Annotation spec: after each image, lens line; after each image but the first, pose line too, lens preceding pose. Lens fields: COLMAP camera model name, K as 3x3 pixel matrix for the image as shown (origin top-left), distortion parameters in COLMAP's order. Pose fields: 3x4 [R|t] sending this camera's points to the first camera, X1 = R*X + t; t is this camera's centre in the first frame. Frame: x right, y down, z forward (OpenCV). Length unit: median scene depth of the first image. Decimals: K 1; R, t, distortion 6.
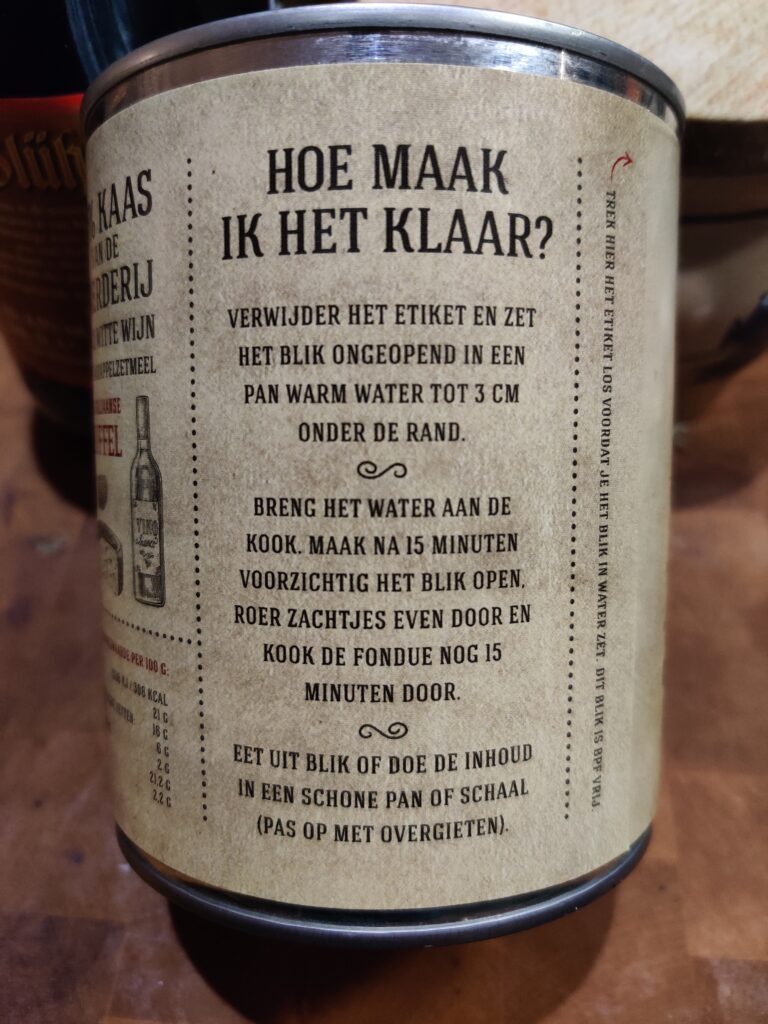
lens RADIAL K [[811.0, 0, 382.6], [0, 811.0, 510.0], [0, 0, 1]] dist [-0.012144, -0.007423]
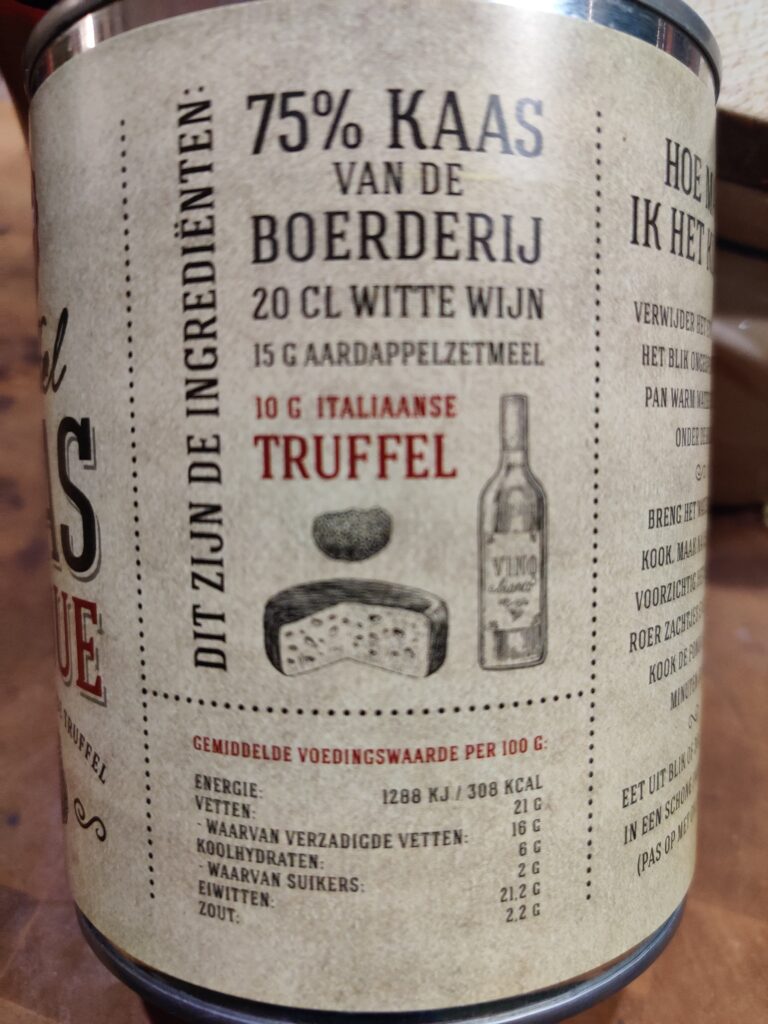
lens RADIAL K [[811.0, 0, 383.5], [0, 811.0, 512.9], [0, 0, 1]] dist [-0.012144, -0.007423]
pose [[0.523930, -0.091536, 0.846828, -1.061334], [0.098284, 0.994065, 0.046643, -0.081893], [-0.846072, 0.058792, 0.529817, 0.746137]]
